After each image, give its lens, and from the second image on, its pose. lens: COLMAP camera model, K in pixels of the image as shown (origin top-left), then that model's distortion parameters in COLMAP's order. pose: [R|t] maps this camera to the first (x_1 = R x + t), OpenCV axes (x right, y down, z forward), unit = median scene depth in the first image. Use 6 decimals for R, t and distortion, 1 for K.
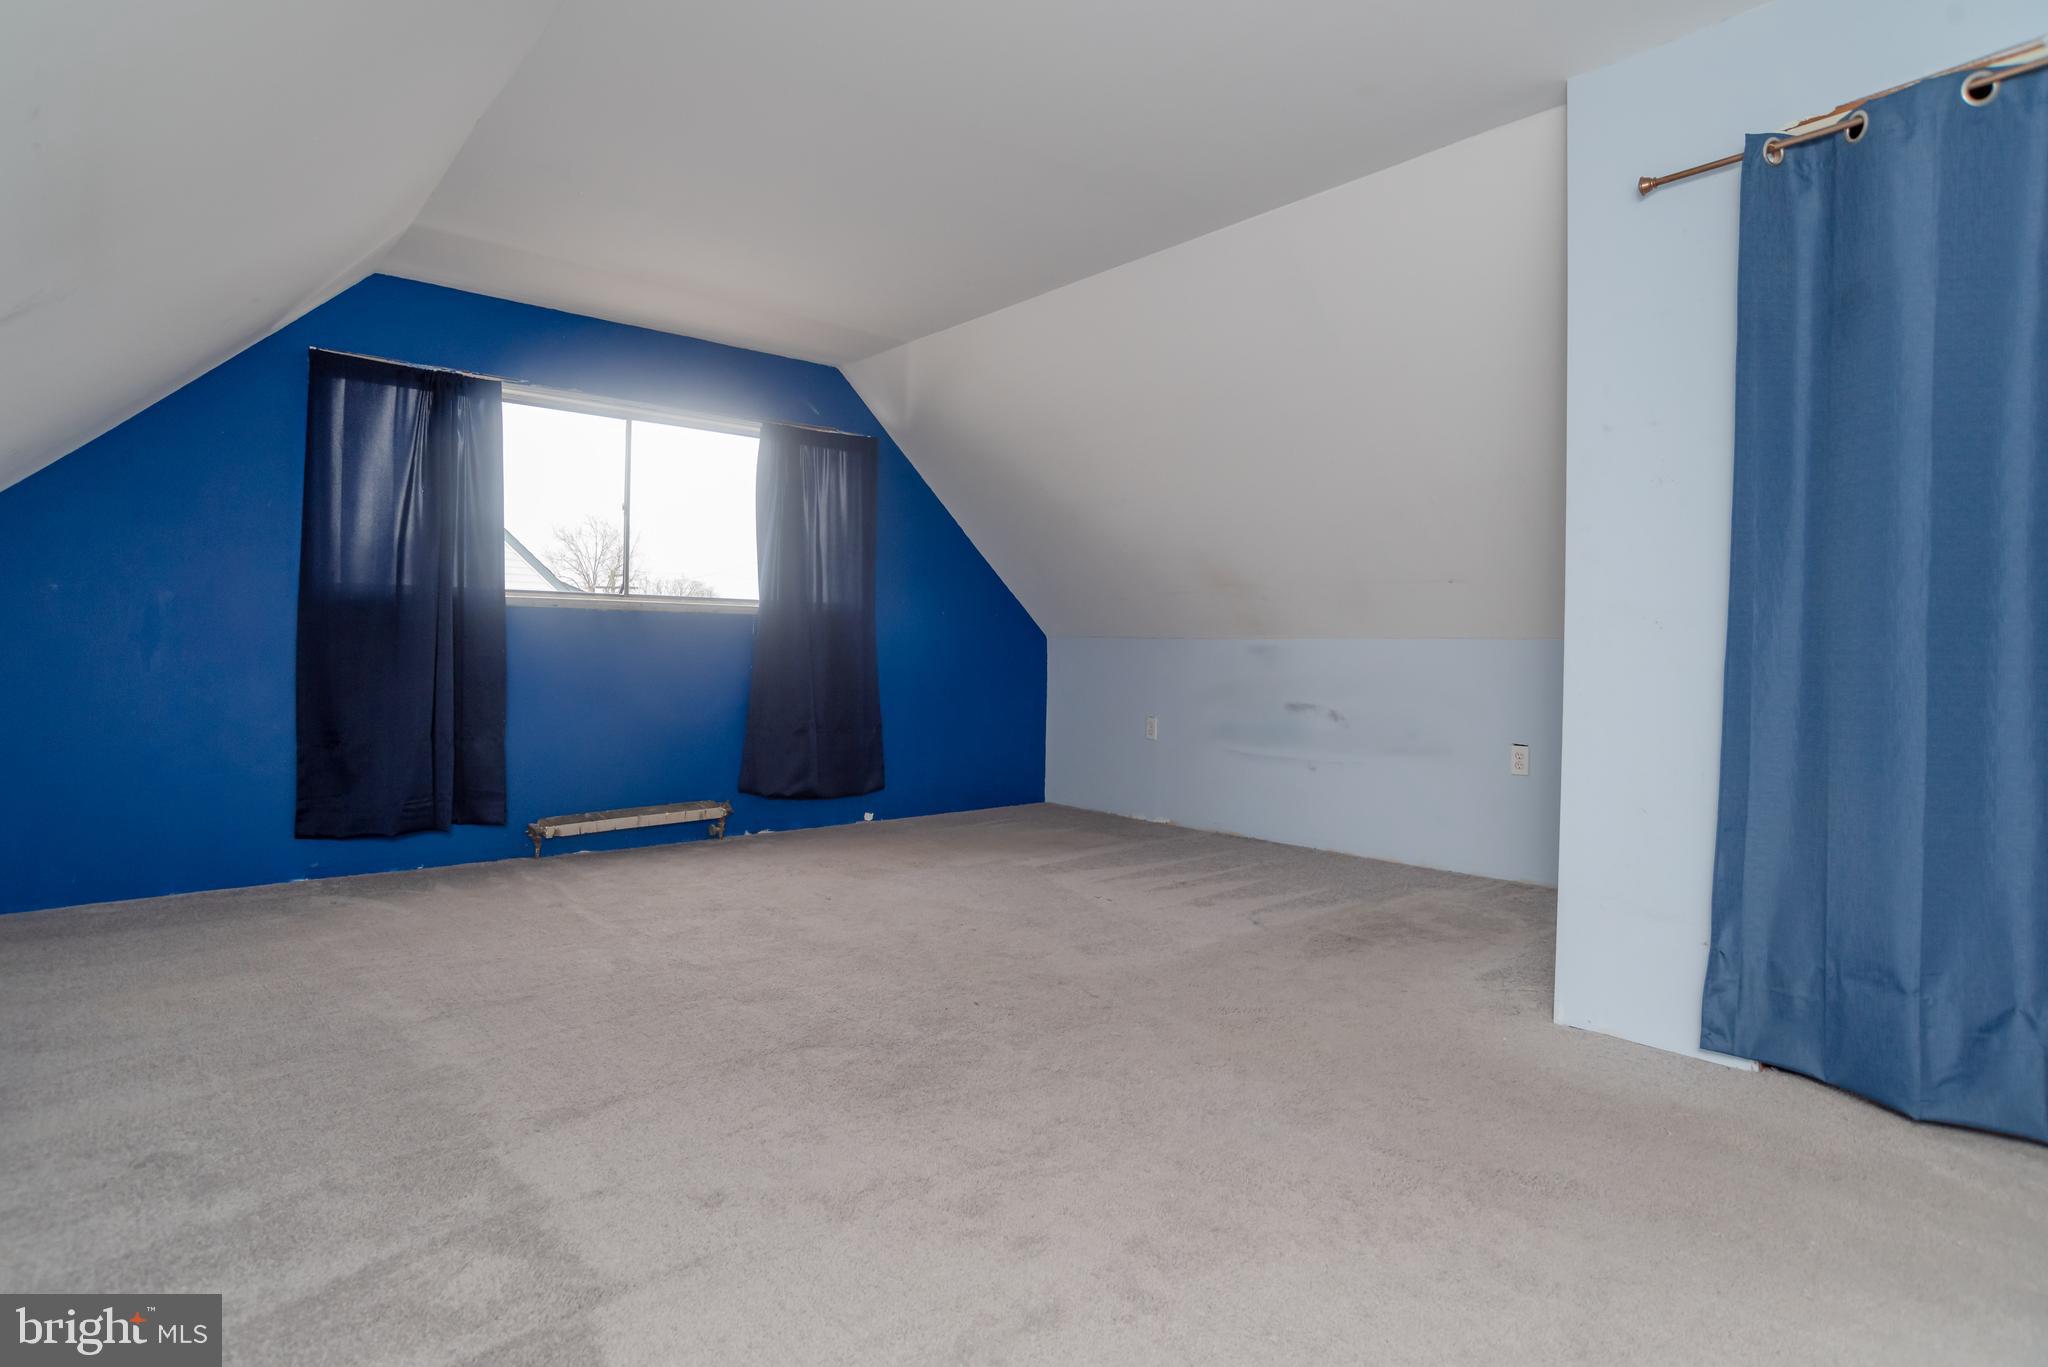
lens RADIAL K [[1068.3, 0, 1026.1], [0, 1068.3, 678.3], [0, 0, 1]] dist [-0.078587, 0.046533]
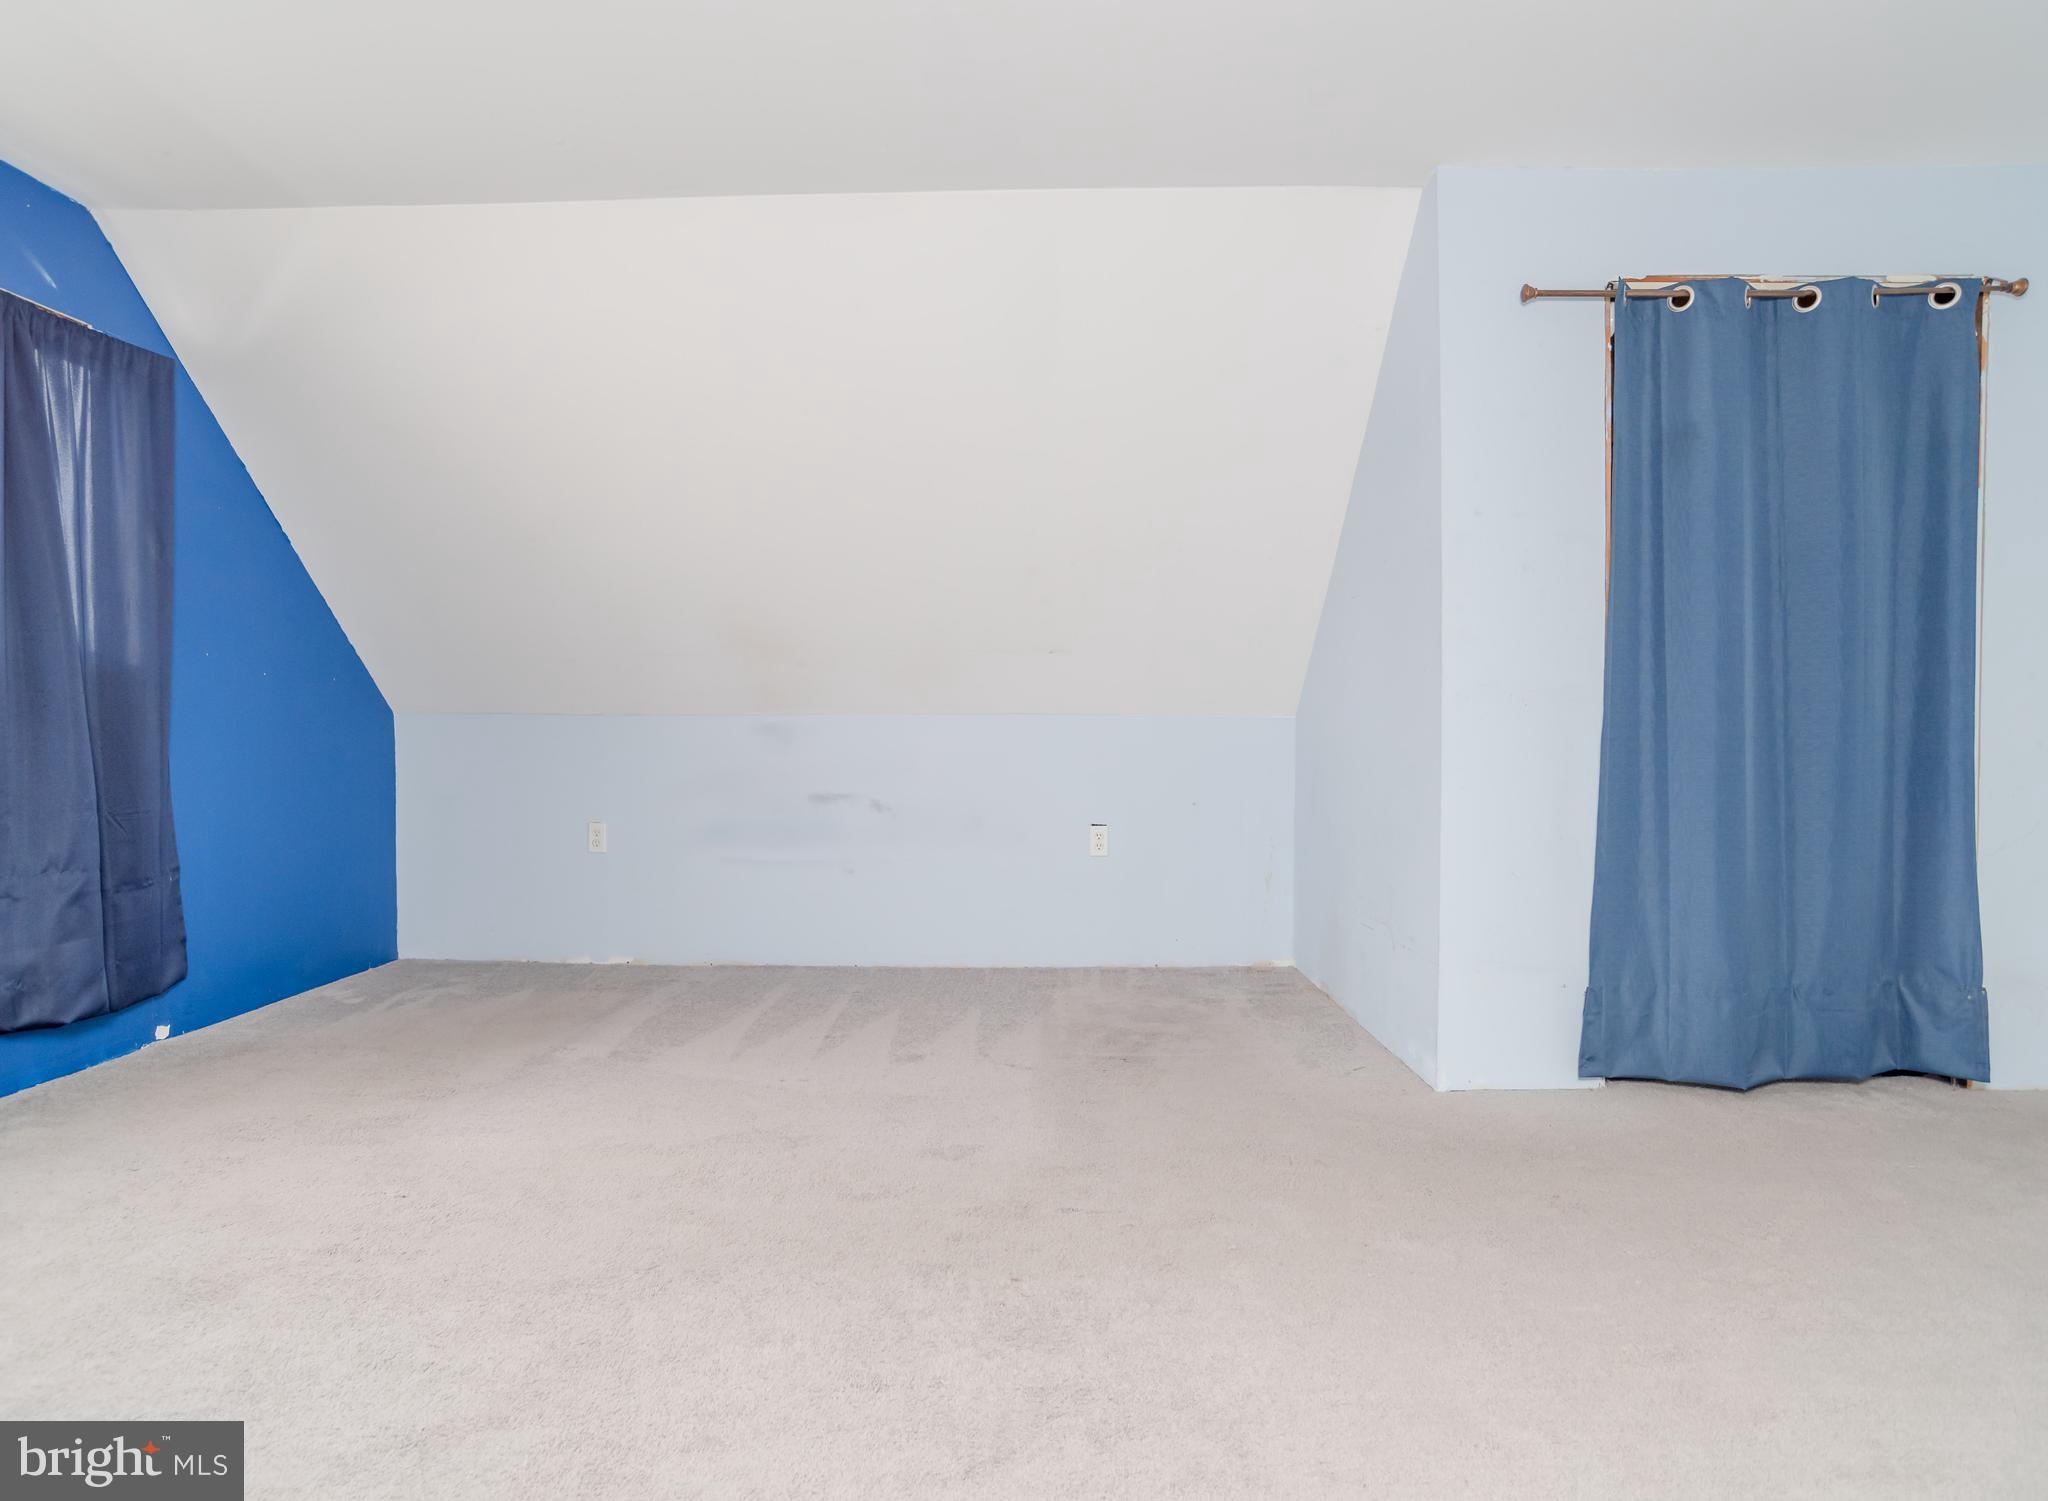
lens RADIAL K [[1148.5, 0, 1024.0], [0, 1148.5, 750.5], [0, 0, 1]] dist [-0.095458, 0.058033]
pose [[0.666081, -0.020052, 0.745610, -0.309009], [0.027722, 0.999613, 0.002118, -0.007439], [-0.745364, 0.019259, 0.666379, 0.306094]]
